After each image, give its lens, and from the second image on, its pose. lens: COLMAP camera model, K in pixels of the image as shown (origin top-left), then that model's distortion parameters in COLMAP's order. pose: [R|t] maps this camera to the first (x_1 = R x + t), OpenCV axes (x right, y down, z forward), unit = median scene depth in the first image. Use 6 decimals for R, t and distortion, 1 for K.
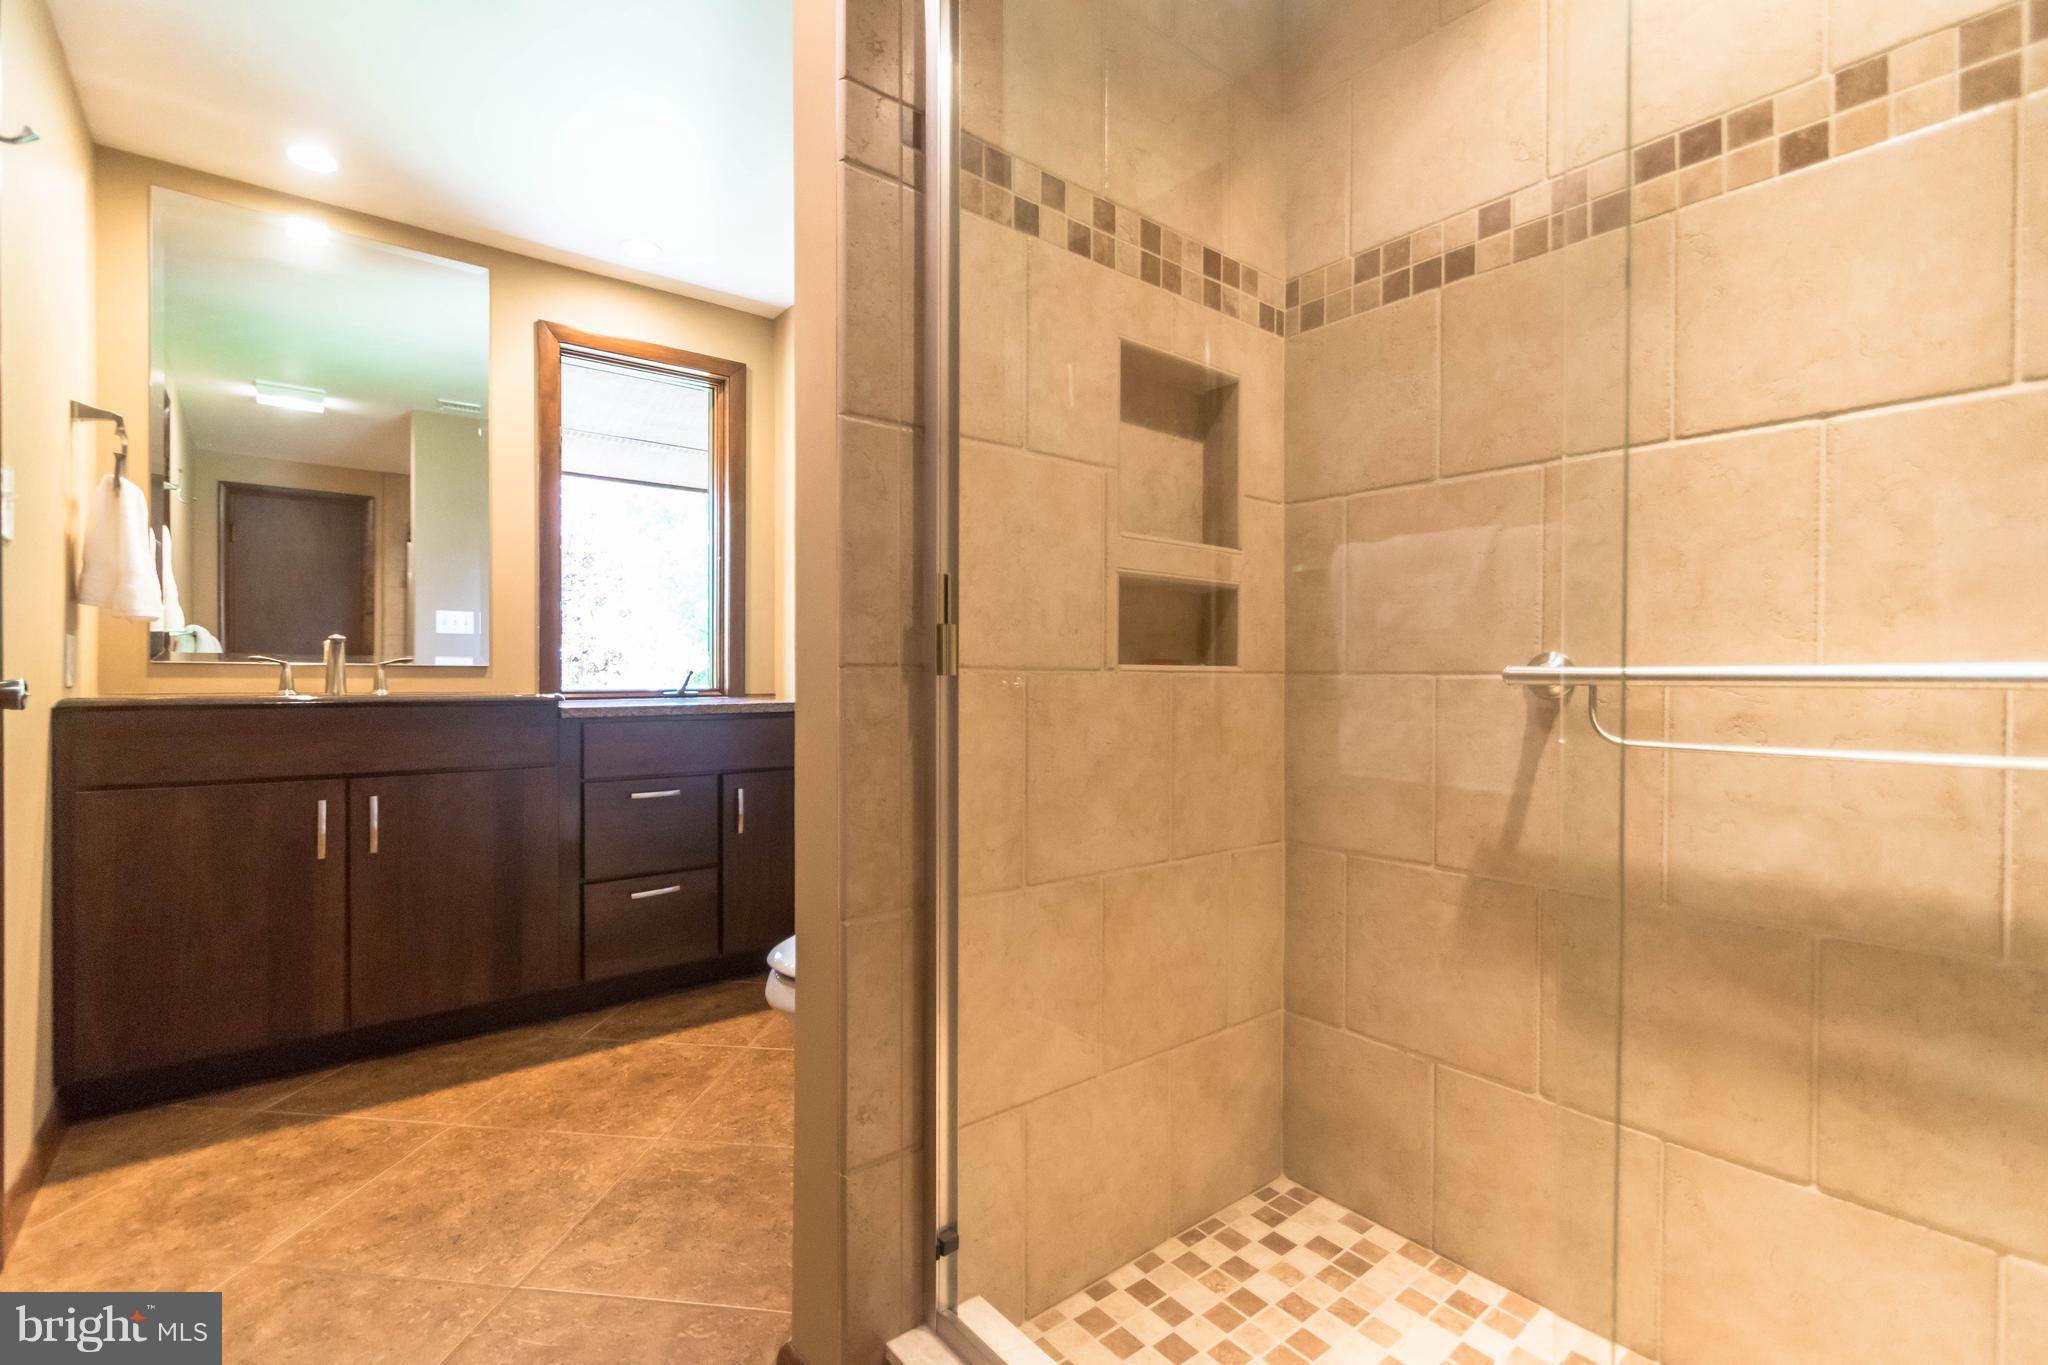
lens RADIAL K [[923.1, 0, 1021.2], [0, 923.1, 683.5], [0, 0, 1]] dist [-0.000739, 0.000693]
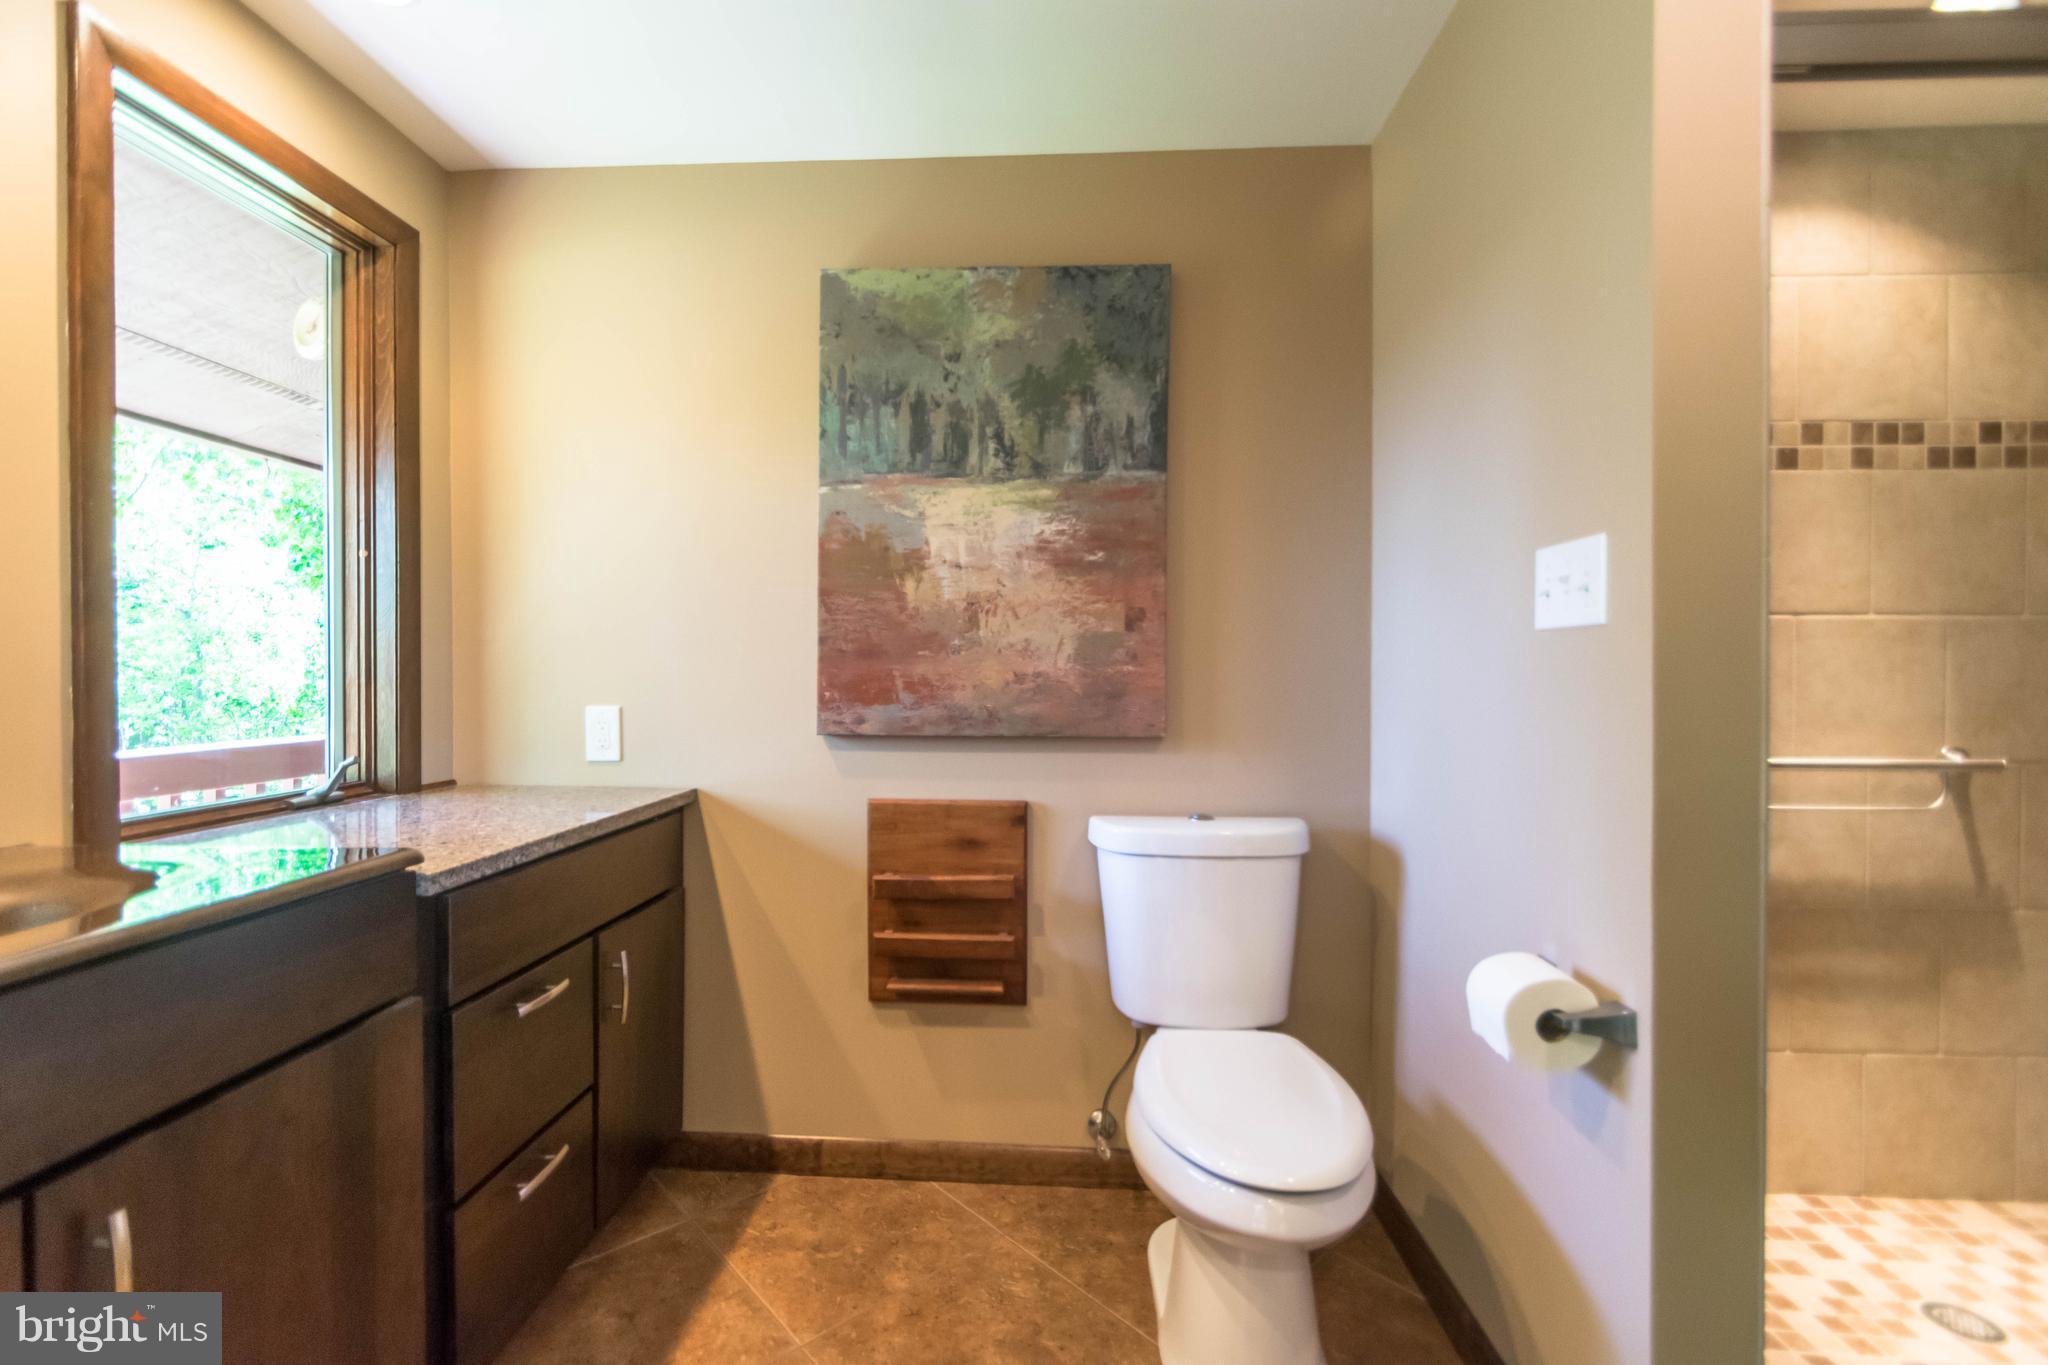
lens RADIAL K [[923.1, 0, 1024.5], [0, 923.1, 679.2], [0, 0, 1]] dist [-0.000739, 0.000693]
pose [[0.663804, -0.008994, 0.747852, -1.505990], [0.003375, 0.999954, 0.009030, -0.196250], [-0.747899, -0.003470, 0.663804, 0.978047]]
